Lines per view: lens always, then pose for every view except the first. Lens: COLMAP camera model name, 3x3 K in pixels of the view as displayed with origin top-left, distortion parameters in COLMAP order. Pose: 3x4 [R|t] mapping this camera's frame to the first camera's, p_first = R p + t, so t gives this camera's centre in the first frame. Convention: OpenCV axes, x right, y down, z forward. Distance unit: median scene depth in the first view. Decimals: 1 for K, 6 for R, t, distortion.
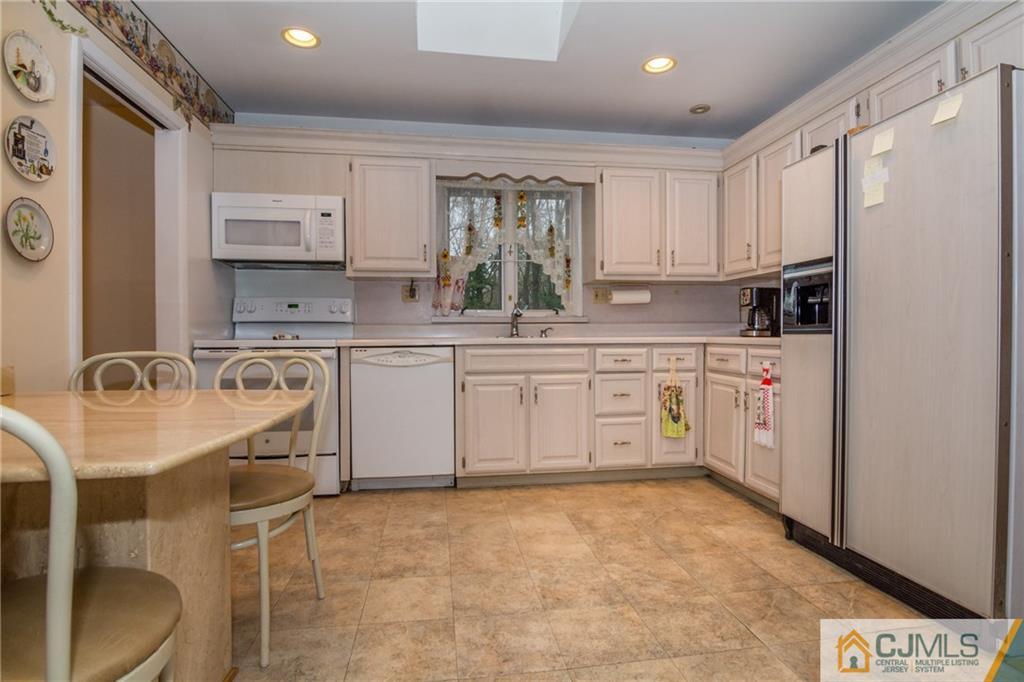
lens RADIAL K [[504.5, 0, 510.1], [0, 504.5, 337.3], [0, 0, 1]] dist [-0.000790, -0.012617]
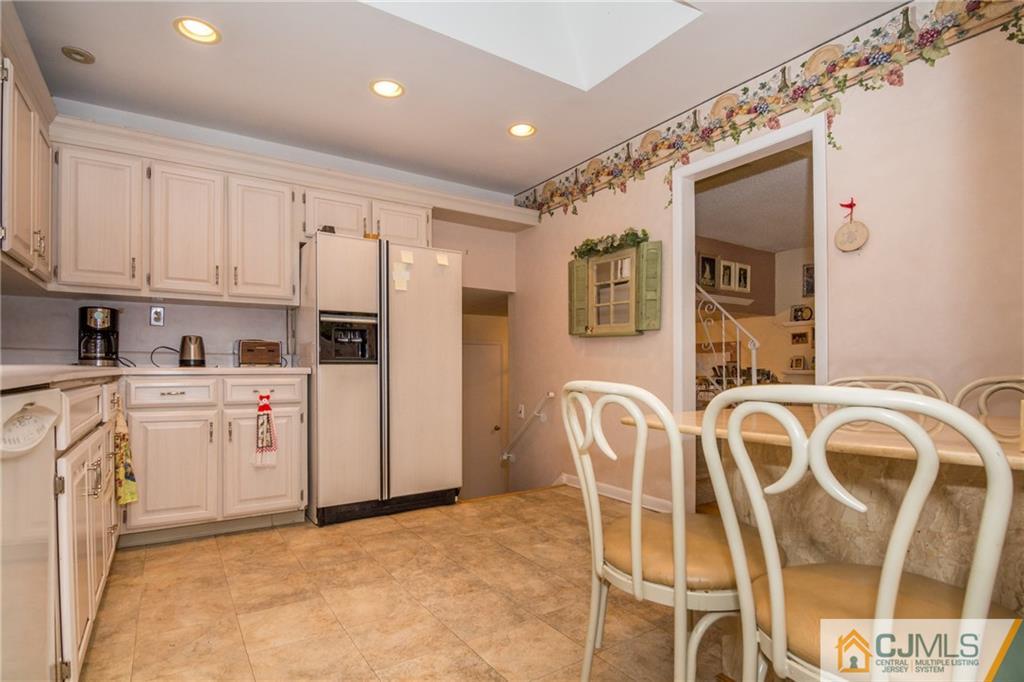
lens RADIAL K [[511.3, 0, 508.5], [0, 511.3, 372.5], [0, 0, 1]] dist [-0.001184, -0.000268]
pose [[-0.427430, 0.002500, 0.904045, -0.711786], [0.005082, 0.999987, -0.000363, 0.014806], [-0.904034, 0.004439, -0.427437, 0.989941]]
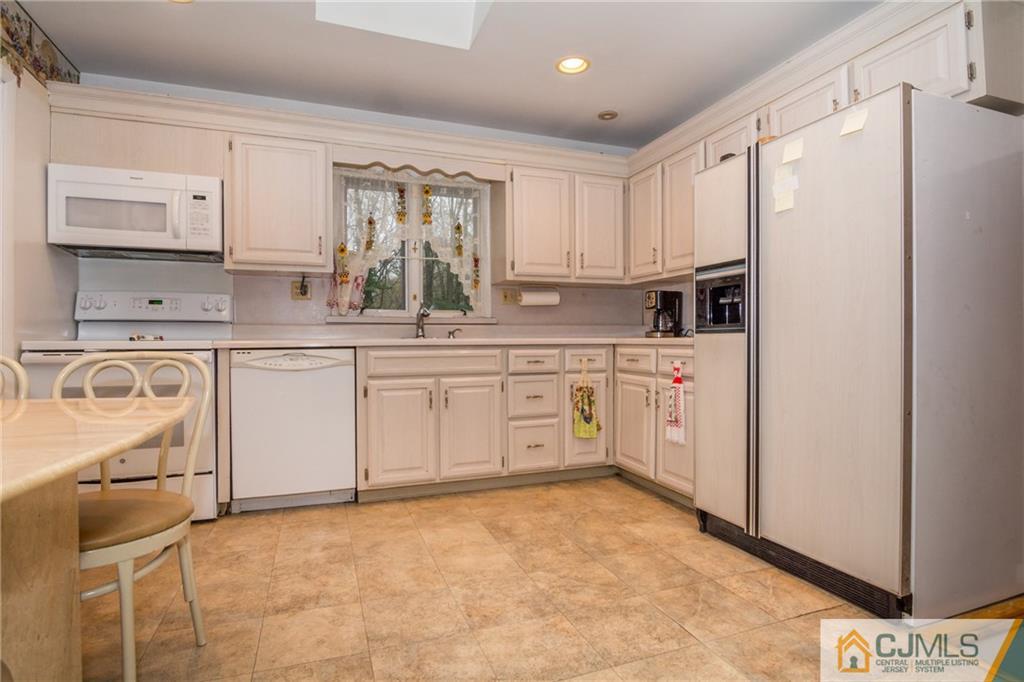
lens RADIAL K [[508.1, 0, 514.8], [0, 508.1, 341.0], [0, 0, 1]] dist [-0.003155, -0.010118]
pose [[0.976239, 0.003071, 0.216677, -0.041627], [-0.002405, 0.999992, -0.003338, 0.011676], [-0.216685, 0.002737, 0.976238, 0.056281]]
